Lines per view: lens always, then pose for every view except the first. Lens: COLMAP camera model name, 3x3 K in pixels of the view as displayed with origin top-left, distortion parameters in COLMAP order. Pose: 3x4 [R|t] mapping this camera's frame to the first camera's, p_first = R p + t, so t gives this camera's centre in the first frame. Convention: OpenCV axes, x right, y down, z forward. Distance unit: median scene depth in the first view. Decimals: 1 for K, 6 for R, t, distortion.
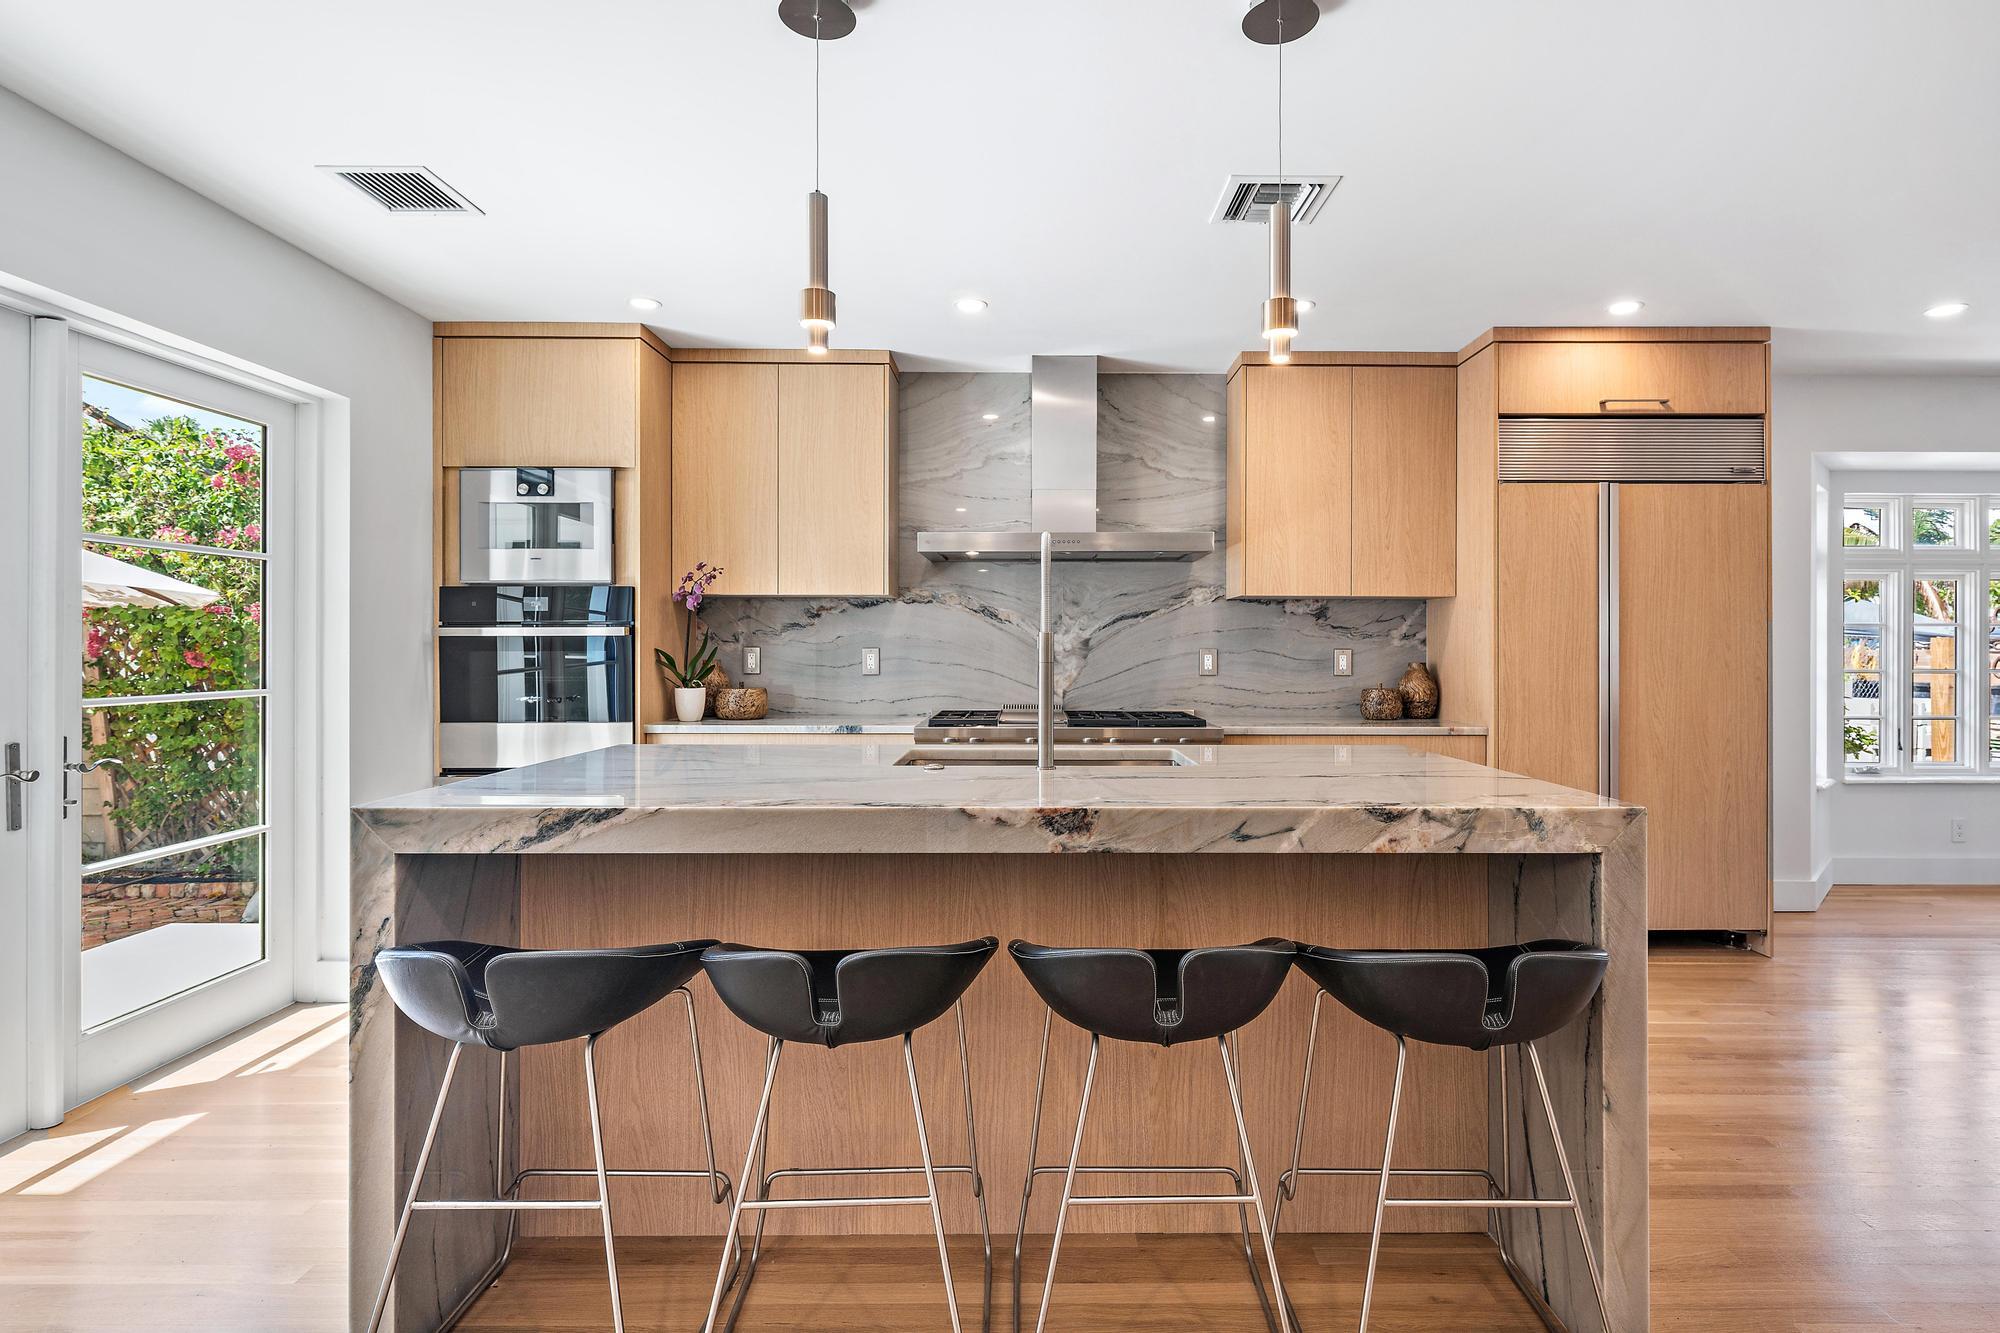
lens RADIAL K [[987.0, 0, 1036.6], [0, 987.0, 651.2], [0, 0, 1]] dist [0.007955, 0.000493]
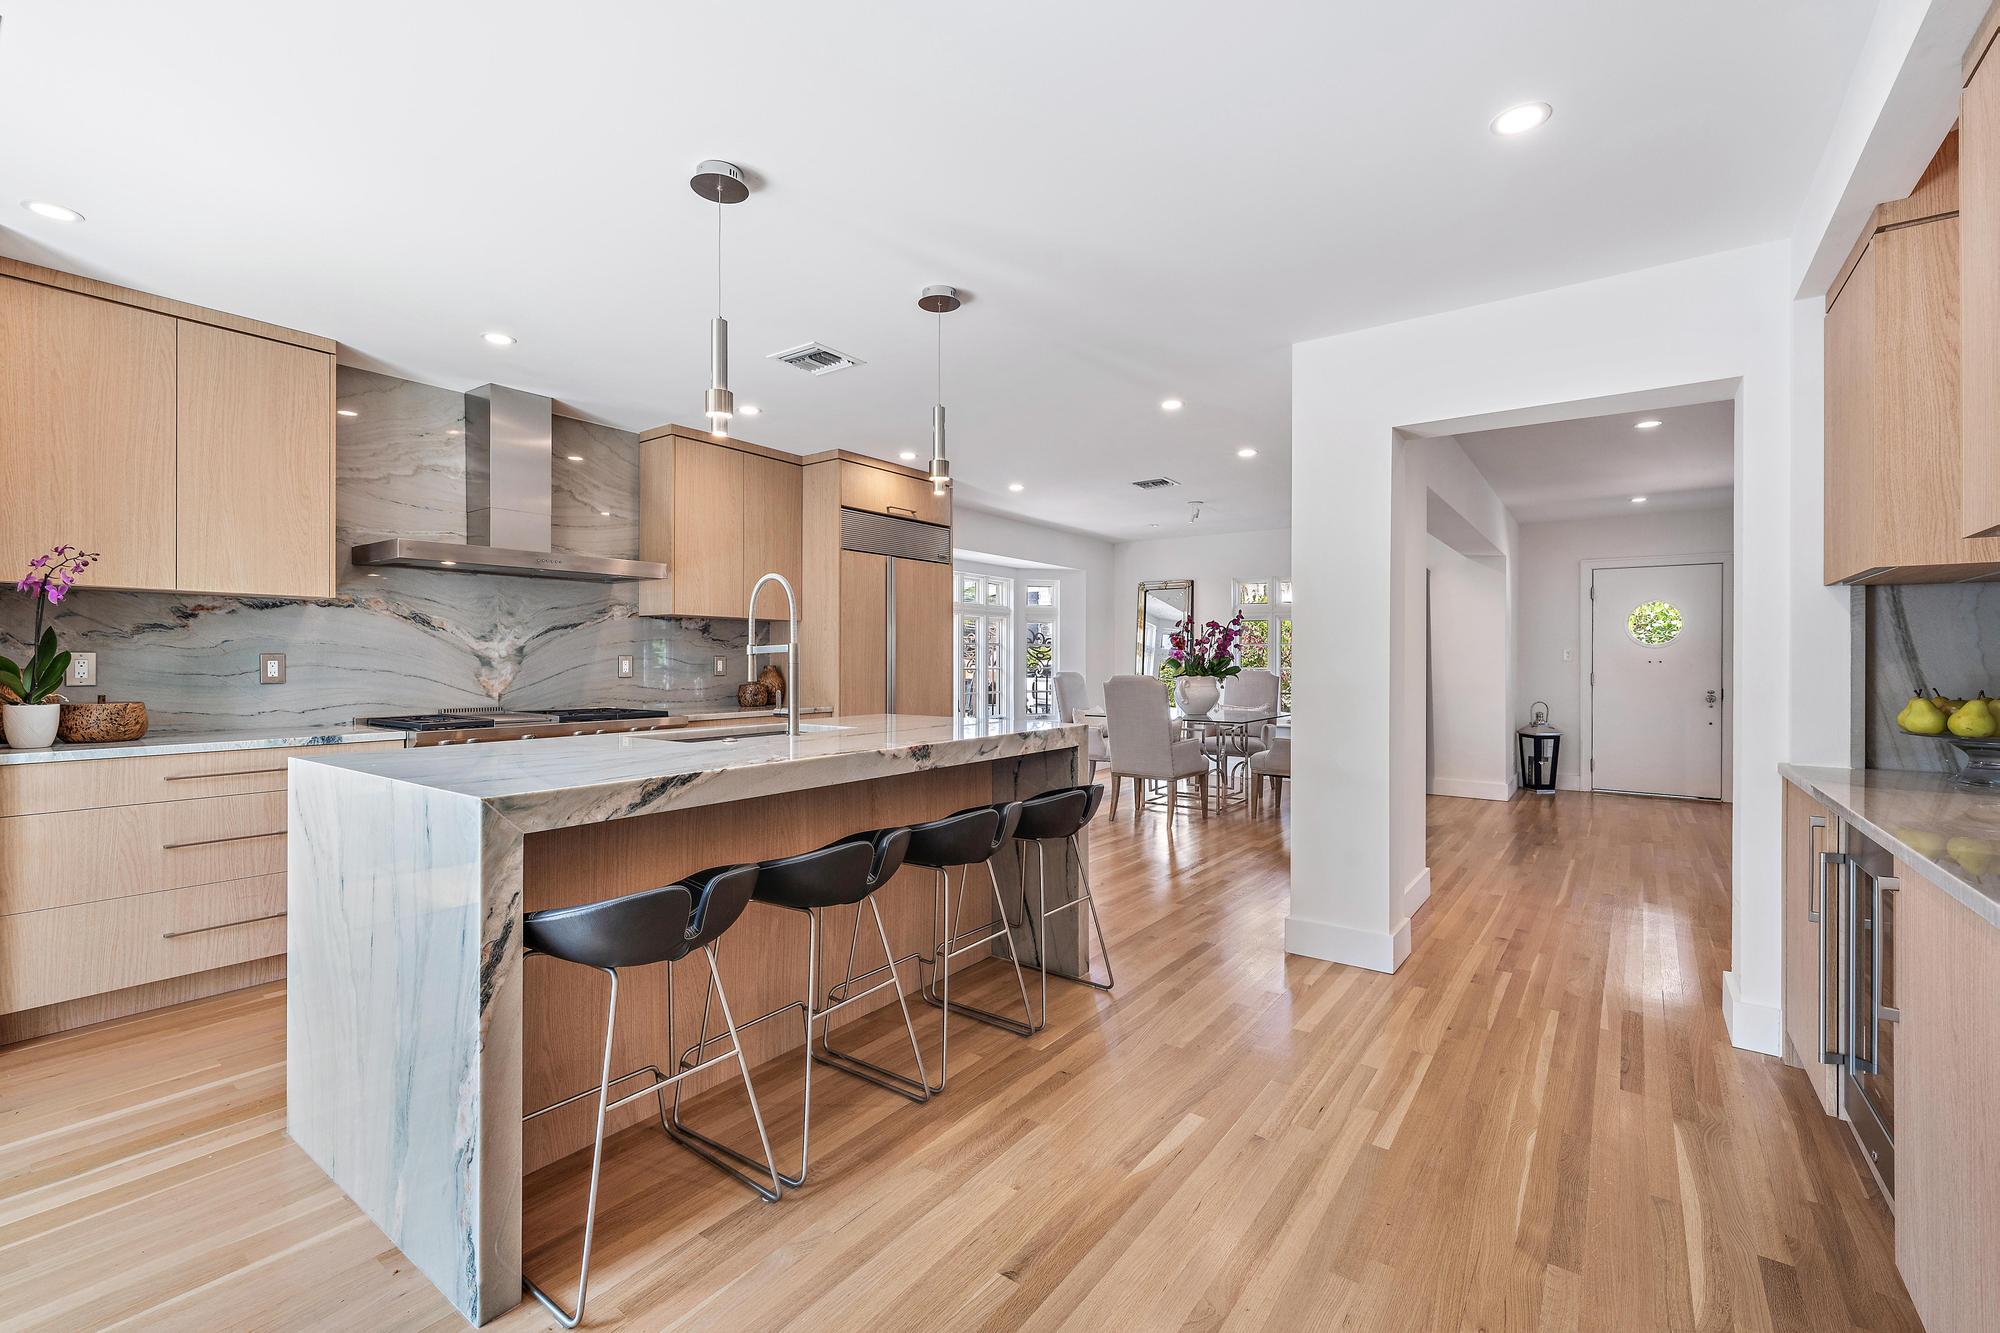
lens RADIAL K [[850.4, 0, 1000.0], [0, 850.4, 666.5], [0, 0, 1]] dist [0.000388, 0.000136]
pose [[0.597844, -0.008147, 0.801571, -0.447896], [0.001720, 0.999959, 0.008880, 0.002847], [-0.801610, -0.003930, 0.597834, -0.002962]]
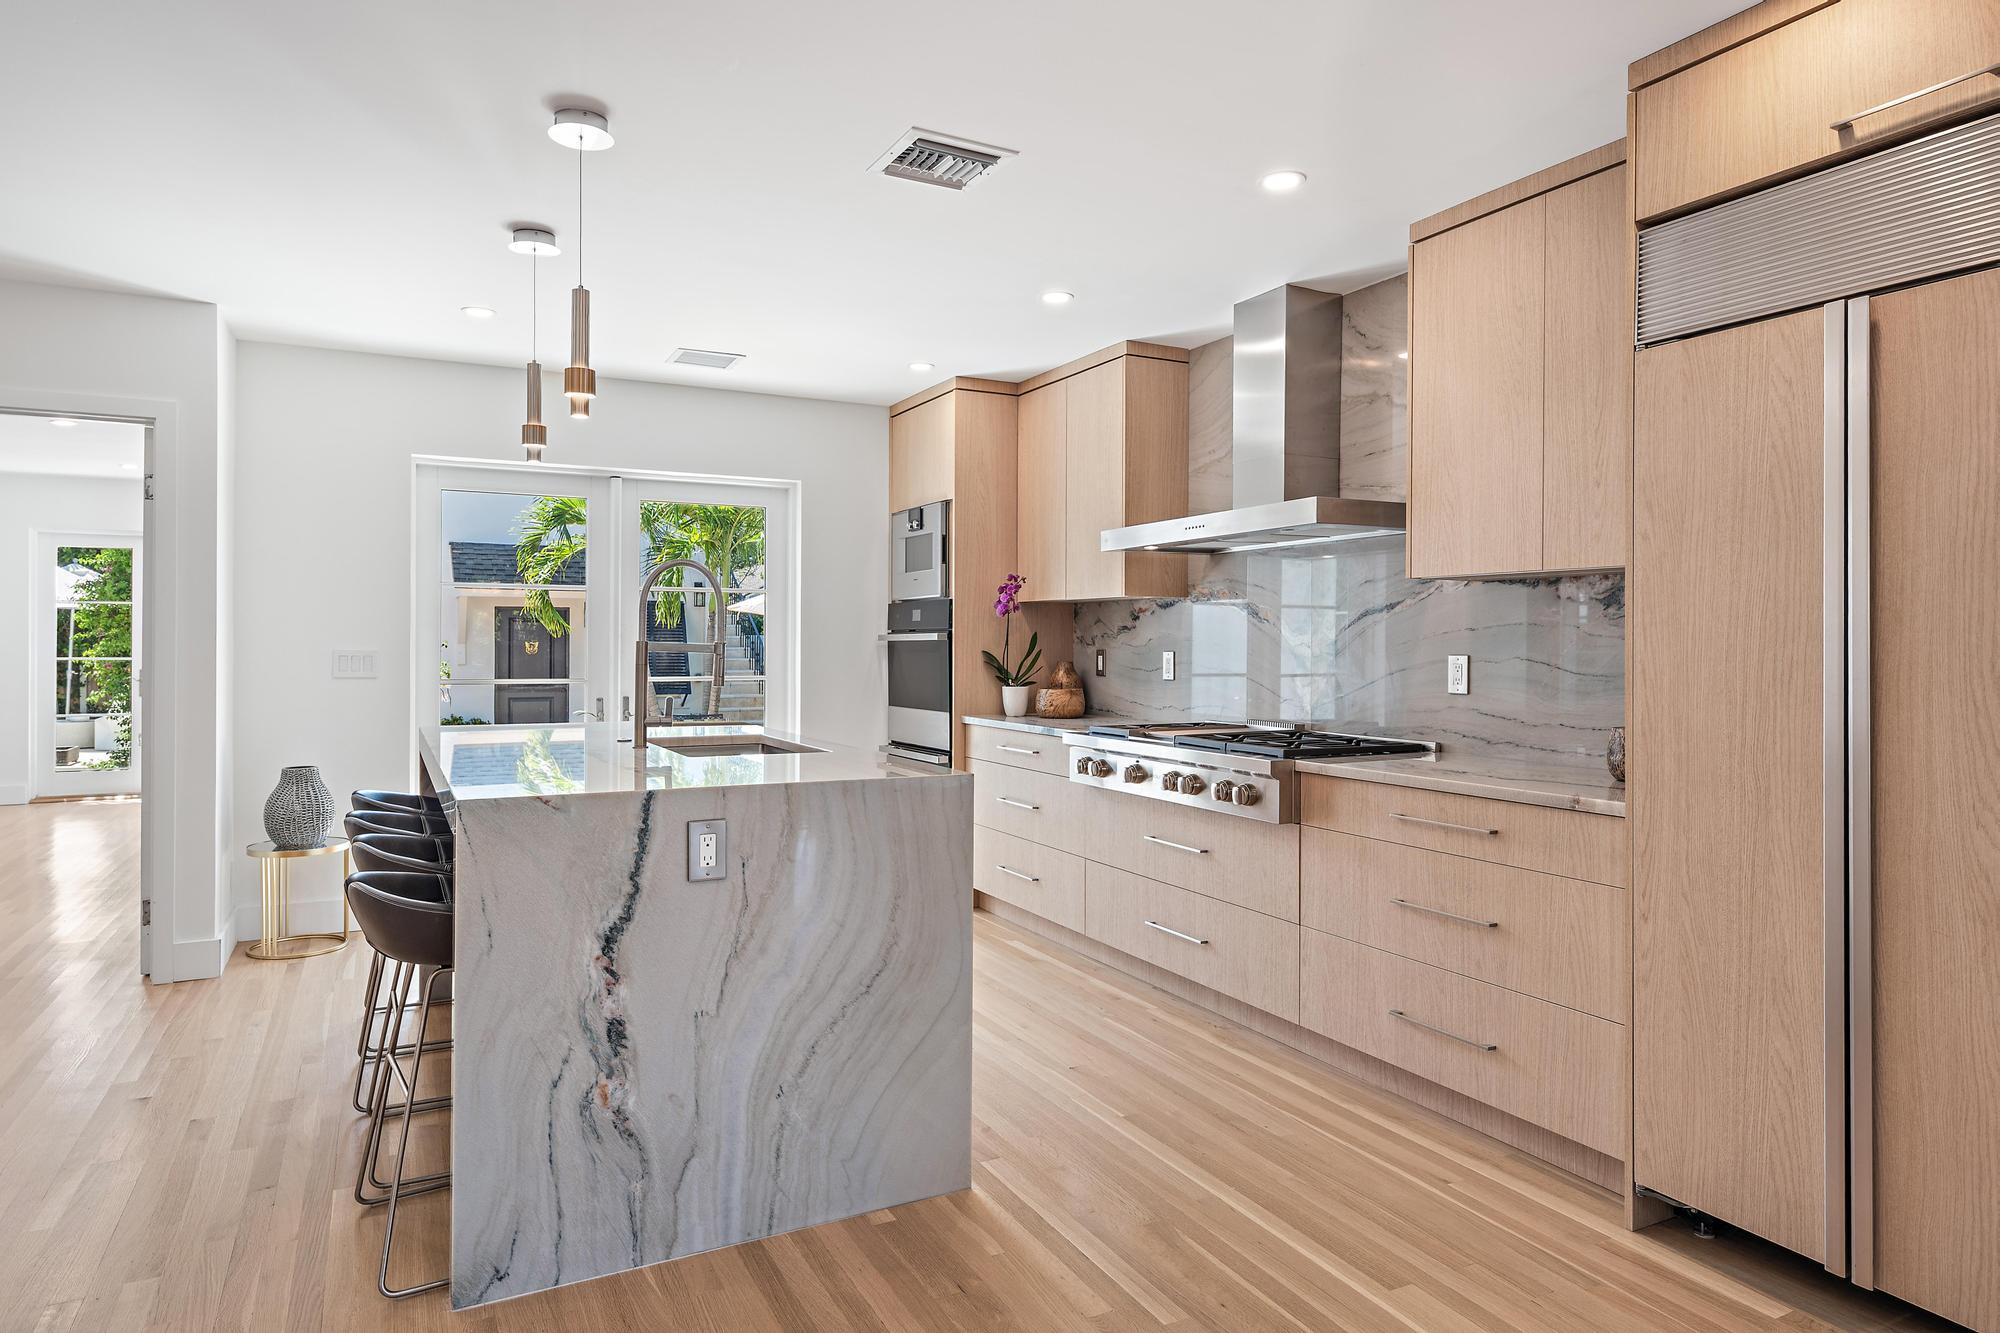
lens RADIAL K [[1186.5, 0, 999.8], [0, 1186.5, 645.7], [0, 0, 1]] dist [0.003707, 0.001060]
pose [[0.453667, 0.000846, -0.891171, 0.865418], [-0.003486, 0.999994, -0.000825, -0.008029], [0.891164, 0.003480, 0.453667, 0.391411]]
